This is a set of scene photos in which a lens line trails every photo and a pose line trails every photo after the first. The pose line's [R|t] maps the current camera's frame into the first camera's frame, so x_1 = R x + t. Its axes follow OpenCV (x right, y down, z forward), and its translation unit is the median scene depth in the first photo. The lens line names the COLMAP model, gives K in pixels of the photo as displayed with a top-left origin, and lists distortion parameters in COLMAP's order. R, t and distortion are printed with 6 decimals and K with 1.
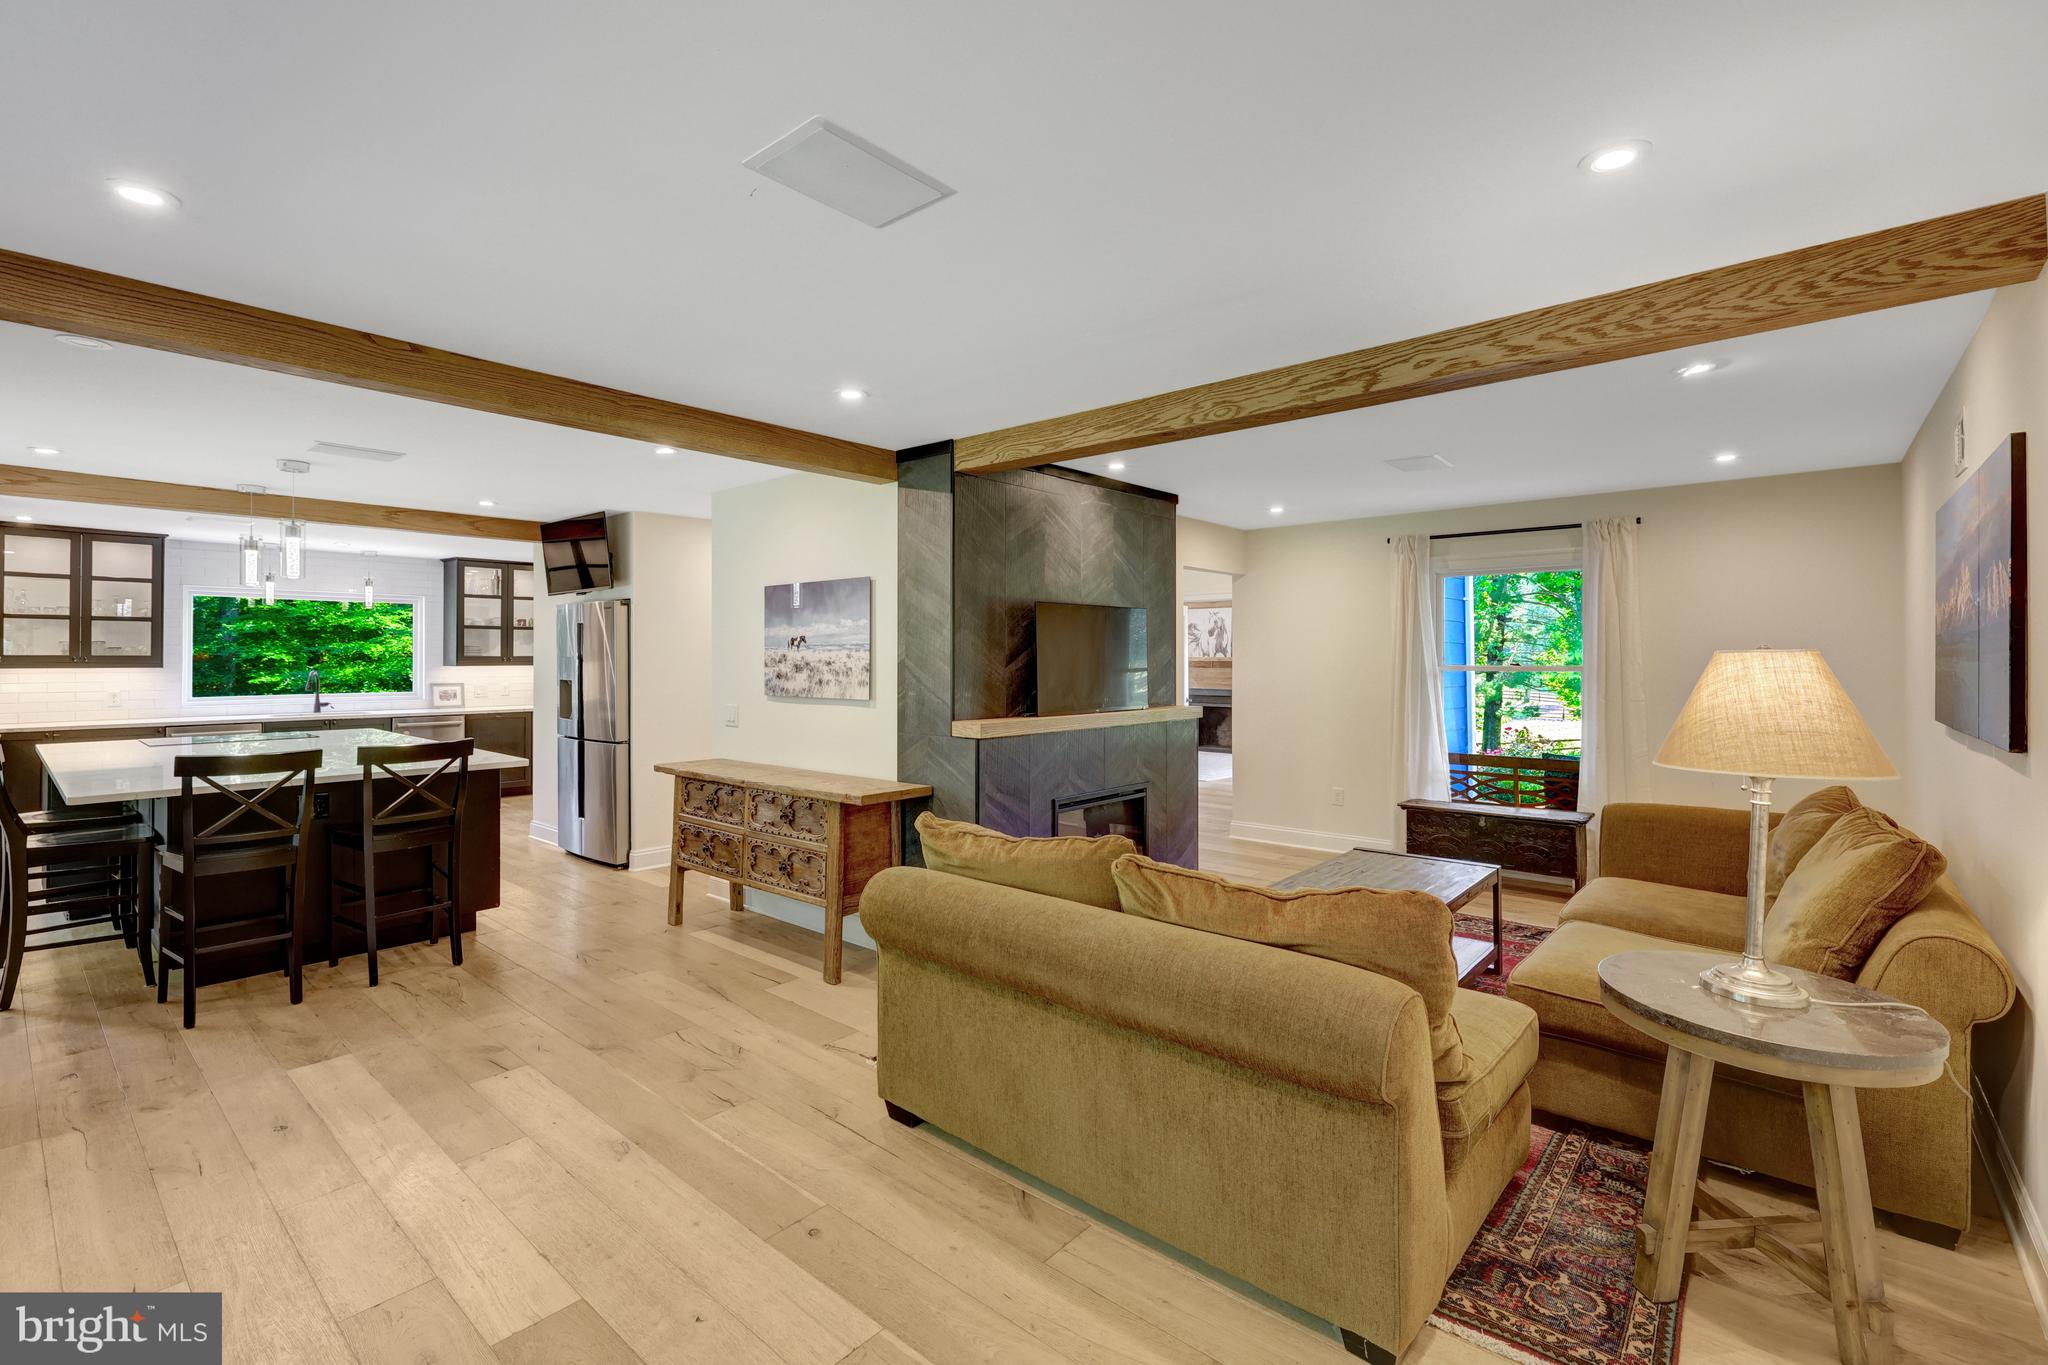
lens RADIAL K [[908.4, 0, 1022.8], [0, 908.4, 662.1], [0, 0, 1]] dist [0.000747, 0.000017]
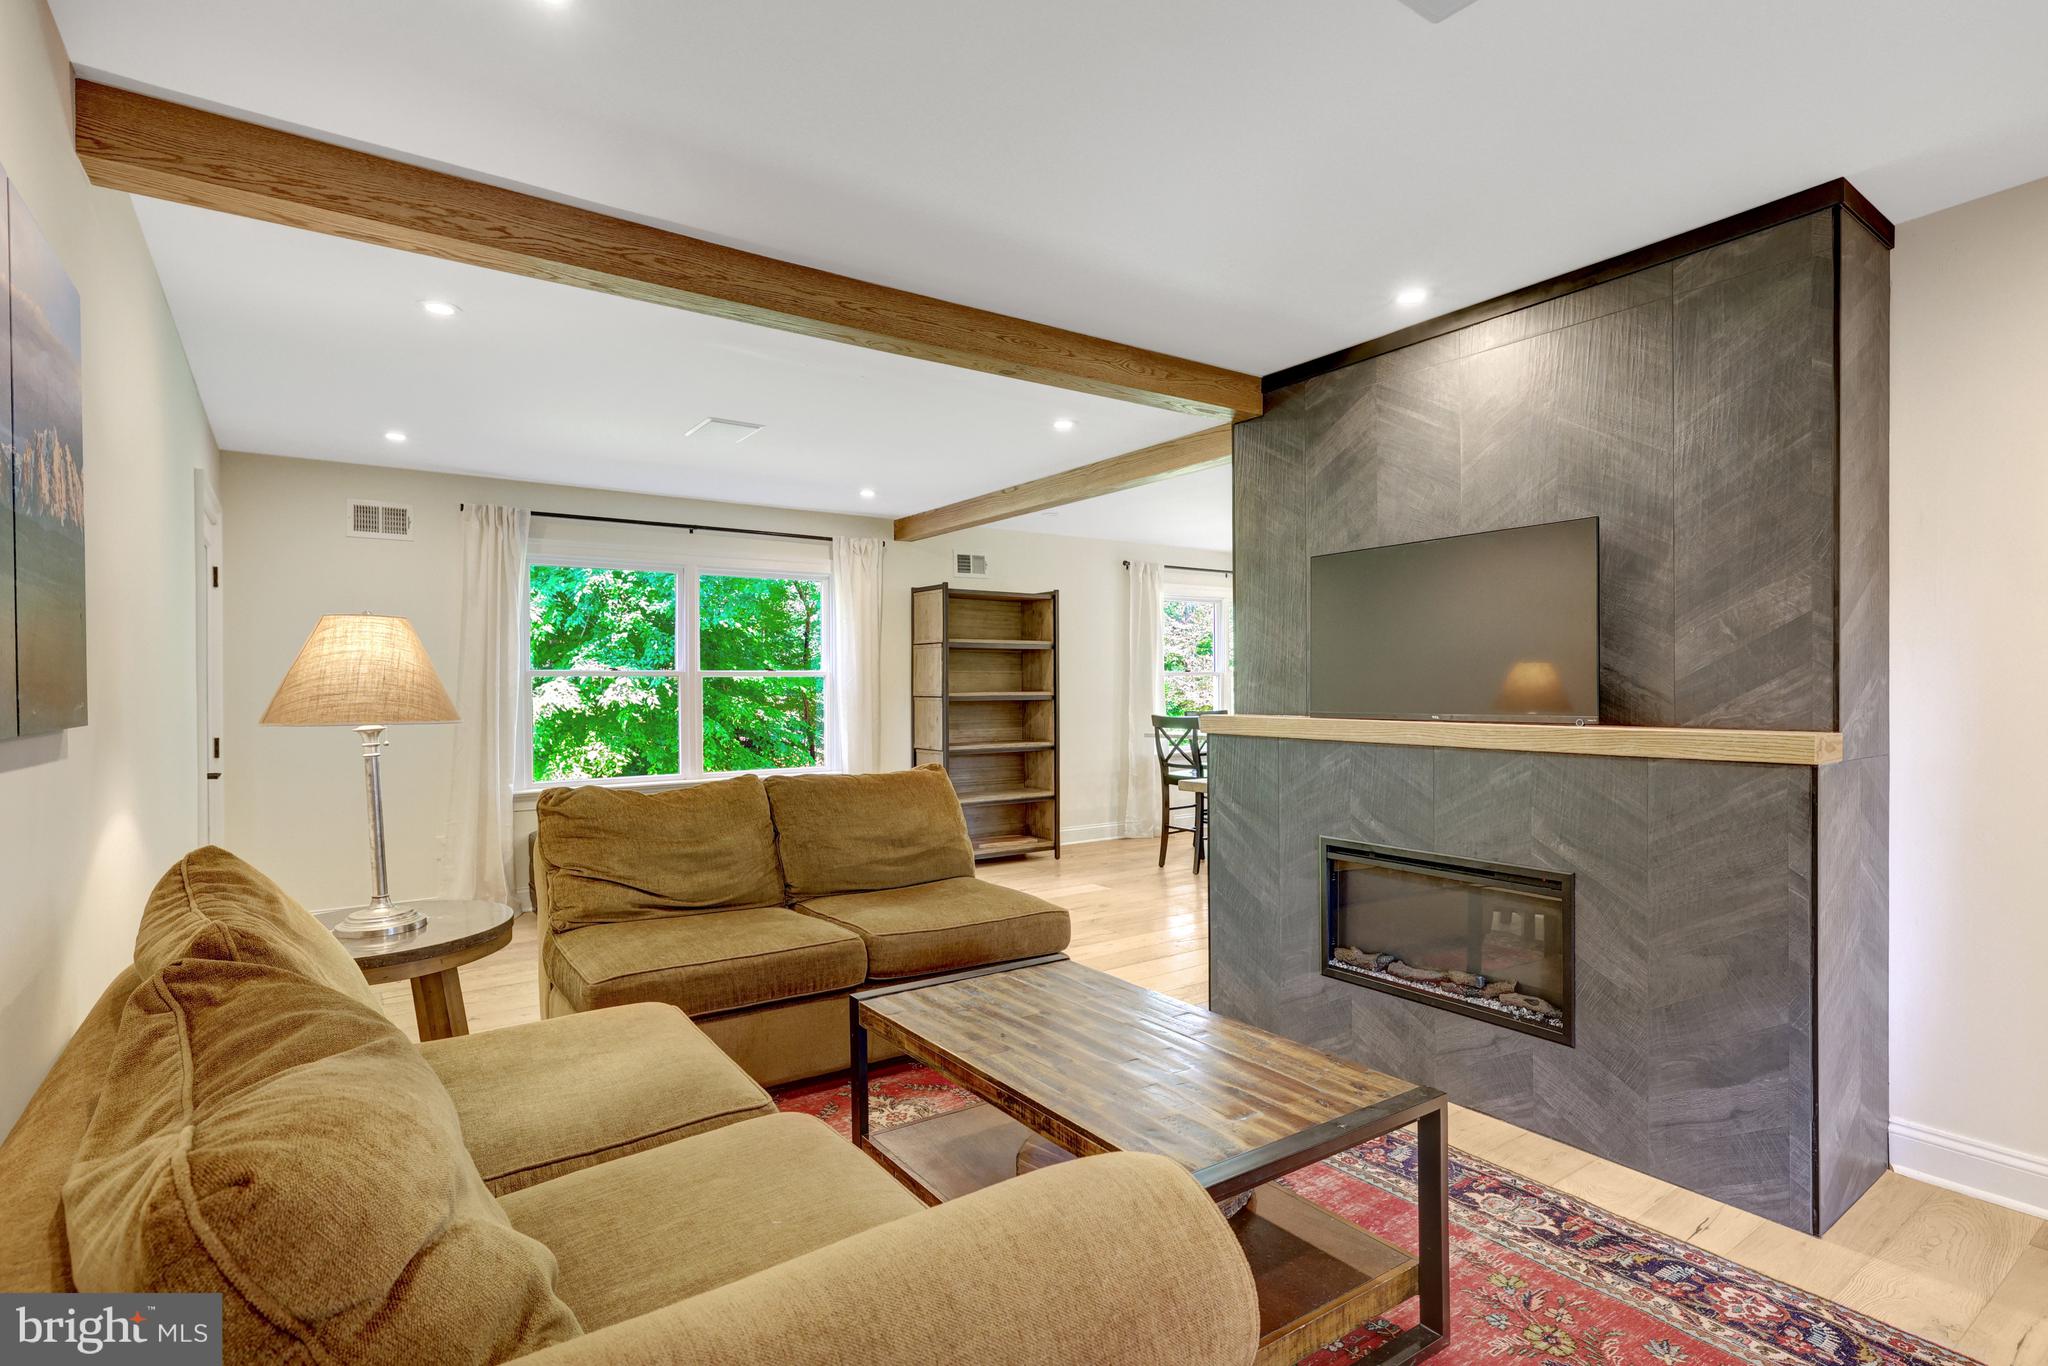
lens RADIAL K [[1011.4, 0, 1024.0], [0, 1011.4, 683.0], [0, 0, 1]] dist [0.000108, -0.000013]
pose [[-0.242557, -0.002336, -0.970134, 0.842918], [0.001989, 0.999994, -0.002905, 0.035773], [0.970135, -0.002634, -0.242550, 0.966538]]
